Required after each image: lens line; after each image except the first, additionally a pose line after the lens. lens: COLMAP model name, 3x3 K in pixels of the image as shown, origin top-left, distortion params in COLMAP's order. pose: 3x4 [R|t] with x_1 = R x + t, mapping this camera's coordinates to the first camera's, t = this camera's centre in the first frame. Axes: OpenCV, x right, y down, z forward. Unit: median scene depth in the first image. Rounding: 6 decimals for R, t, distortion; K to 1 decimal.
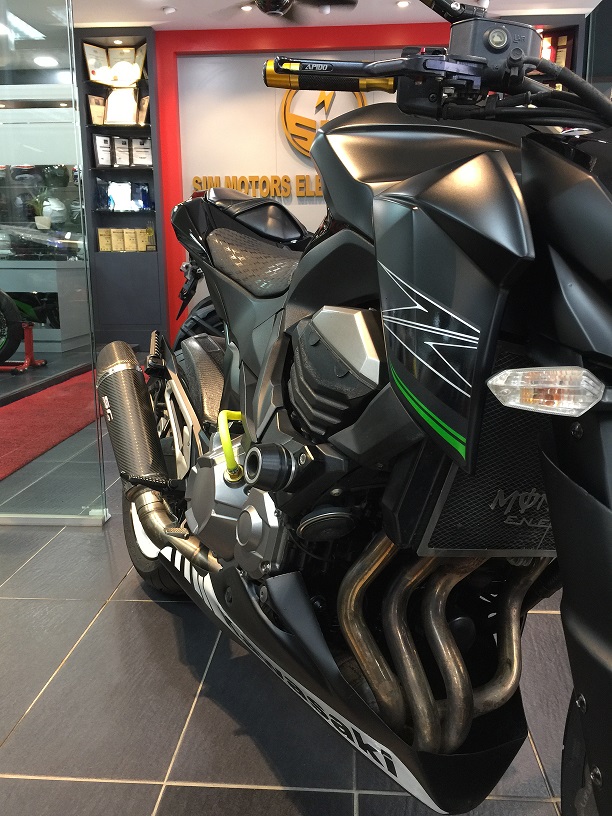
lens RADIAL K [[721.2, 0, 301.4], [0, 721.2, 410.0], [0, 0, 1]] dist [0.055852, -0.091221]
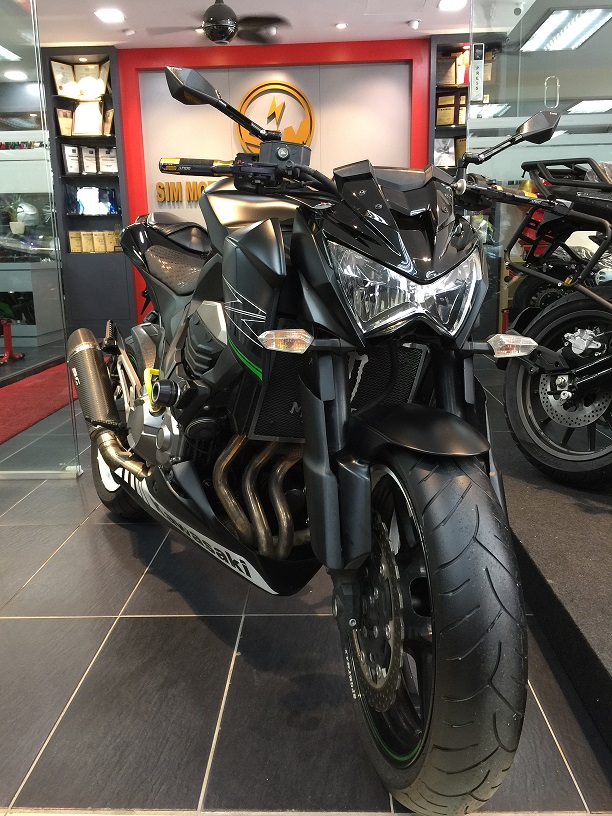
lens RADIAL K [[721.2, 0, 307.2], [0, 721.2, 407.6], [0, 0, 1]] dist [0.055852, -0.091221]
pose [[0.999056, -0.023412, 0.036596, 0.092266], [0.023210, 0.999713, 0.005940, 0.044023], [-0.036725, -0.005085, 0.999312, -0.305110]]
